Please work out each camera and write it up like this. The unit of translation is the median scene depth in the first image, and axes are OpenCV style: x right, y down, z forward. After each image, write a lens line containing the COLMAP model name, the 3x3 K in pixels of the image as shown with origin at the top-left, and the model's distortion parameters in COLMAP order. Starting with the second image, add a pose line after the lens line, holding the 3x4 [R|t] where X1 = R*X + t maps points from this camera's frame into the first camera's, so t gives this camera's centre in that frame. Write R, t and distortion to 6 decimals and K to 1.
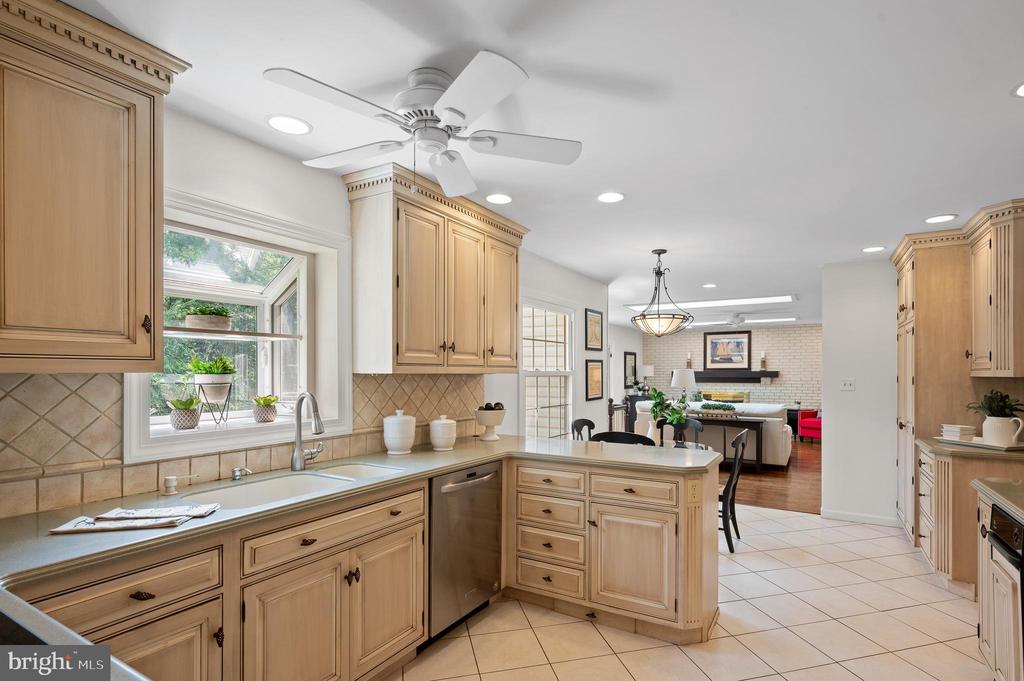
lens RADIAL K [[503.9, 0, 538.6], [0, 503.9, 371.9], [0, 0, 1]] dist [0.002794, 0.000437]
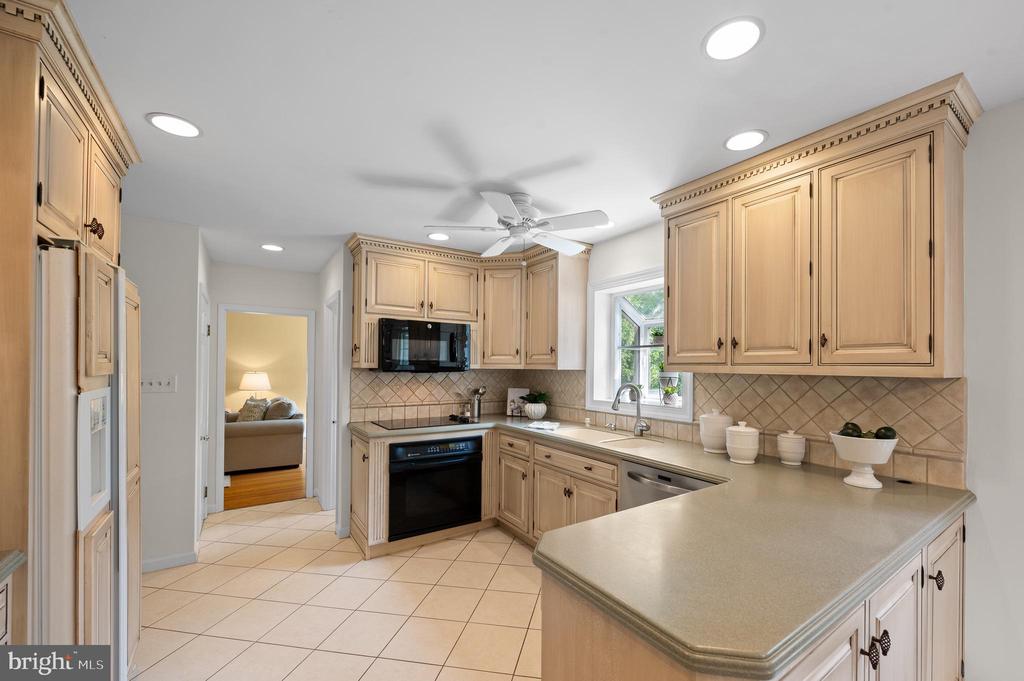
lens RADIAL K [[411.8, 0, 535.2], [0, 411.8, 366.6], [0, 0, 1]] dist [-0.000707, 0.000163]
pose [[-0.420607, -0.009458, -0.907194, 0.457072], [-0.014814, 0.999884, -0.003556, -0.000694], [0.907122, 0.011943, -0.420698, 0.739844]]
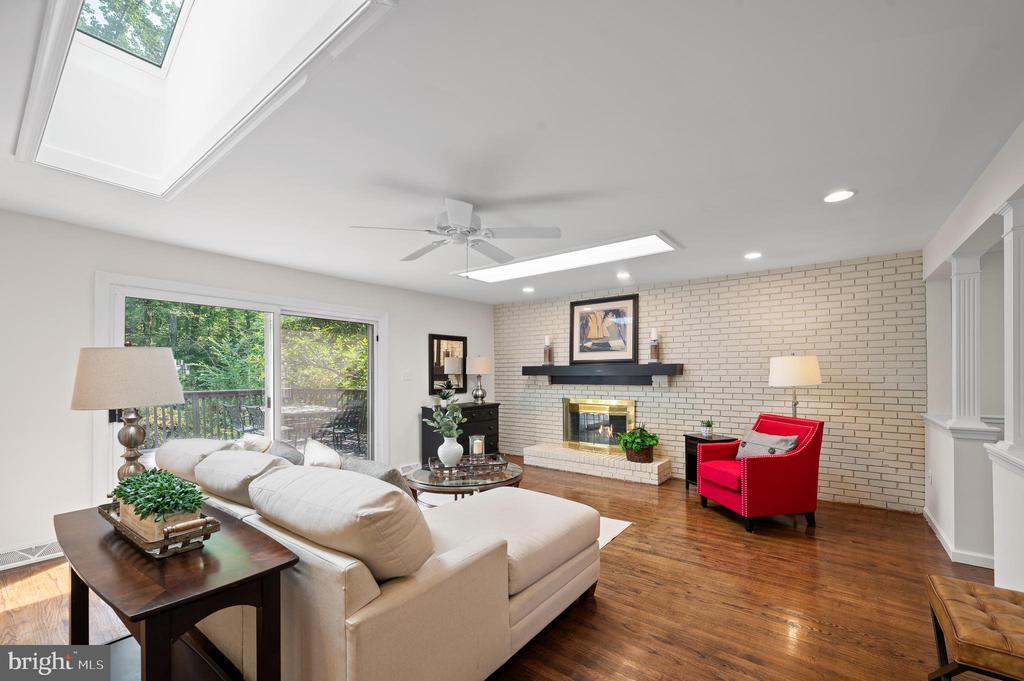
lens RADIAL K [[411.8, 0, 552.1], [0, 411.8, 373.8], [0, 0, 1]] dist [-0.000707, 0.000163]
pose [[0.996351, -0.002766, -0.085300, 0.952430], [0.002788, 0.999996, 0.000140, 0.022475], [0.085300, -0.000377, 0.996355, 1.378064]]
